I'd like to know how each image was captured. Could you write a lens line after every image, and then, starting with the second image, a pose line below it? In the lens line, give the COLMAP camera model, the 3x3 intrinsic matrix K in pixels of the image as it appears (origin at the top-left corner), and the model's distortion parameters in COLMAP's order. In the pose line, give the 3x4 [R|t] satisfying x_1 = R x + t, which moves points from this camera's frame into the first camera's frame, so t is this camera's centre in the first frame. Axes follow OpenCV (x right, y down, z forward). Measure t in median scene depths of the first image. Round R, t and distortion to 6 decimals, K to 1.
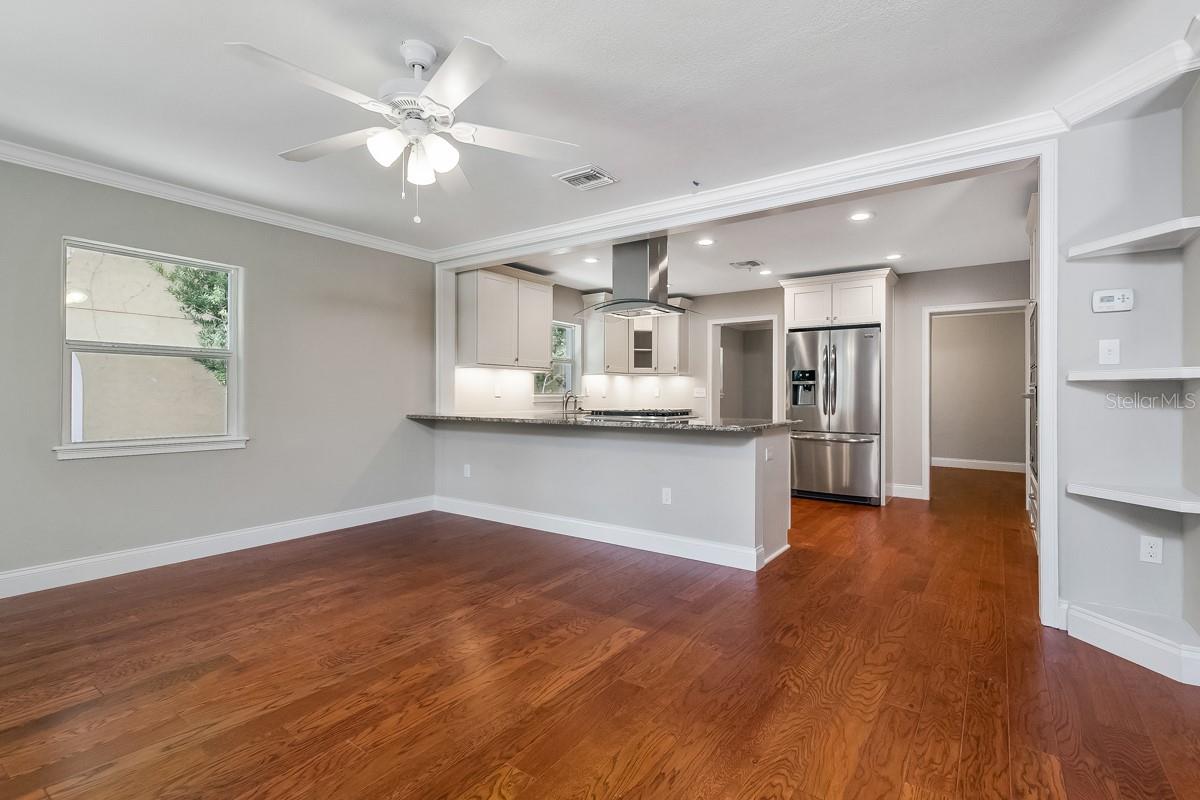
lens RADIAL K [[559.0, 0, 592.6], [0, 559.0, 395.0], [0, 0, 1]] dist [0.010641, -0.000675]
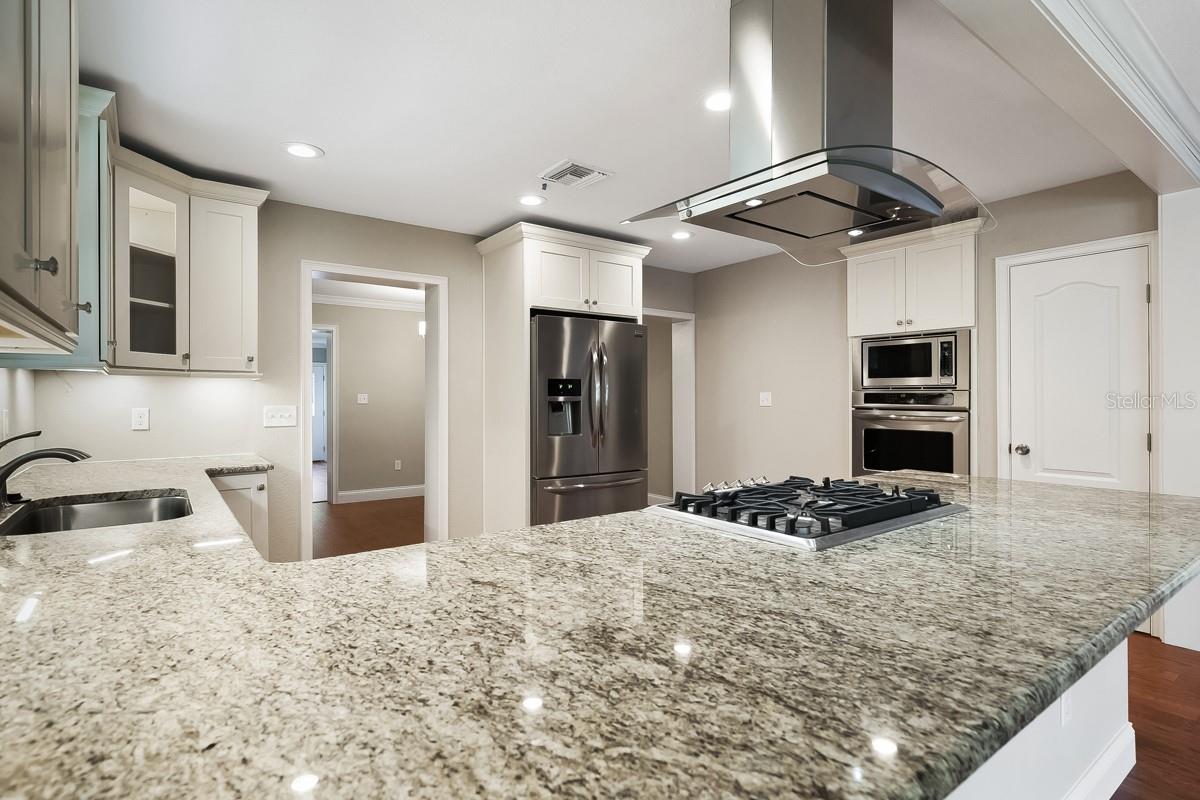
lens RADIAL K [[597.2, 0, 600.0], [0, 597.2, 400.0], [0, 0, 1]] dist [-0.000667, -0.000126]
pose [[0.296873, -0.009099, 0.954874, -0.381200], [0.002709, 0.999959, 0.008687, -0.040448], [-0.954913, 0.000008, 0.296886, 1.187125]]
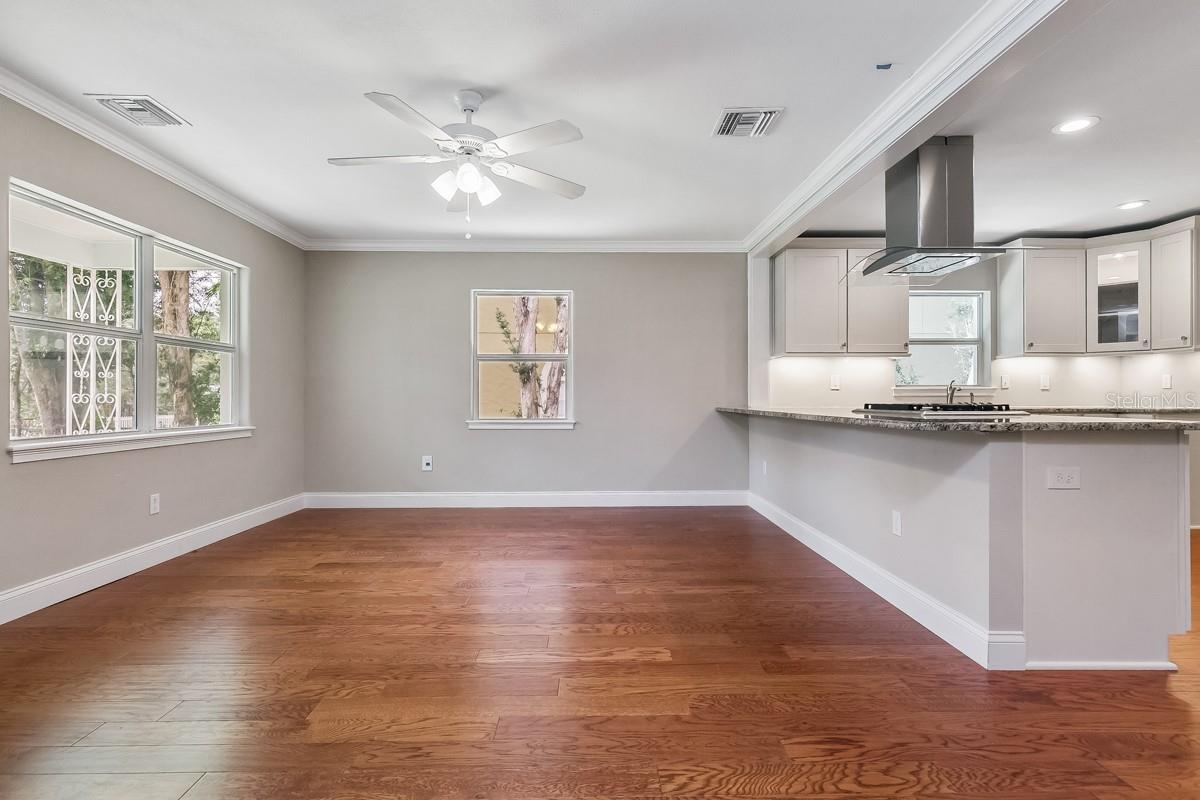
lens RADIAL K [[559.0, 0, 592.6], [0, 559.0, 395.0], [0, 0, 1]] dist [0.010641, -0.000675]
pose [[0.597513, -0.006076, -0.801837, 0.480788], [0.003679, 0.999982, -0.004836, 0.023013], [0.801851, -0.000060, 0.597524, 0.281925]]
